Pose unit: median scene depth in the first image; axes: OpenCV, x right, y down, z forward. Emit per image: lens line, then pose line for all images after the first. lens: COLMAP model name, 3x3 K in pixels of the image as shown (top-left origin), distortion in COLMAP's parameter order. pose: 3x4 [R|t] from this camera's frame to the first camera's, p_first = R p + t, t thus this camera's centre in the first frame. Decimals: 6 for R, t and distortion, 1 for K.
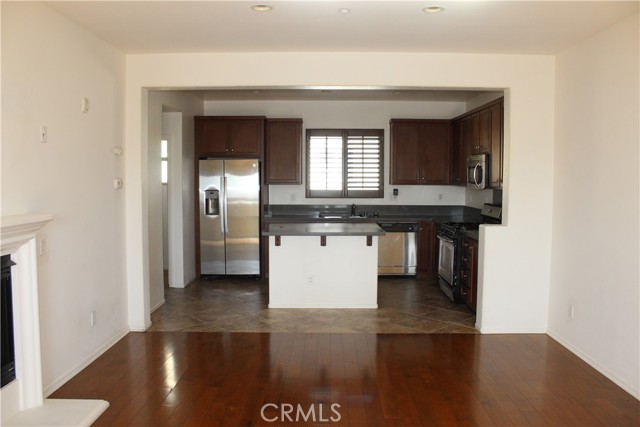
lens RADIAL K [[531.5, 0, 319.5], [0, 531.5, 209.2], [0, 0, 1]] dist [-0.158977, 0.130674]
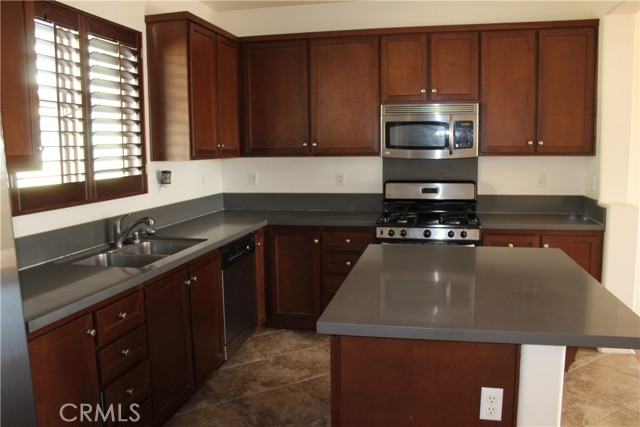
lens RADIAL K [[531.5, 0, 318.9], [0, 531.5, 209.3], [0, 0, 1]] dist [-0.158977, 0.130674]
pose [[0.208143, -0.122024, 0.970457, -0.293302], [0.071975, 0.991408, 0.109221, -0.048334], [-0.975447, 0.047115, 0.215138, 0.840278]]
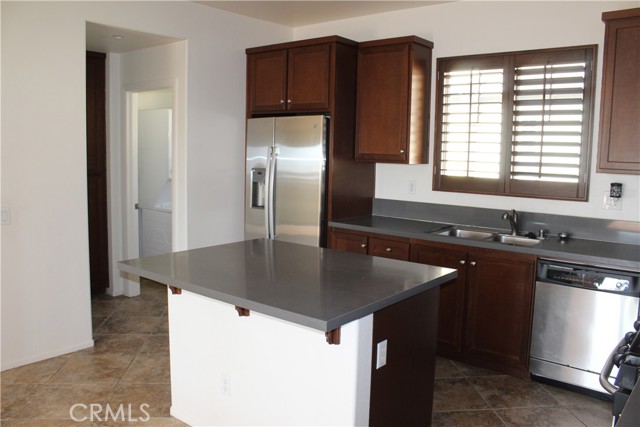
lens RADIAL K [[531.5, 0, 320.4], [0, 531.5, 210.6], [0, 0, 1]] dist [-0.158977, 0.130674]
pose [[0.778456, 0.085872, -0.621798, 0.234486], [-0.058173, 0.996204, 0.064750, -0.031010], [0.624998, -0.014234, 0.780497, 0.569884]]
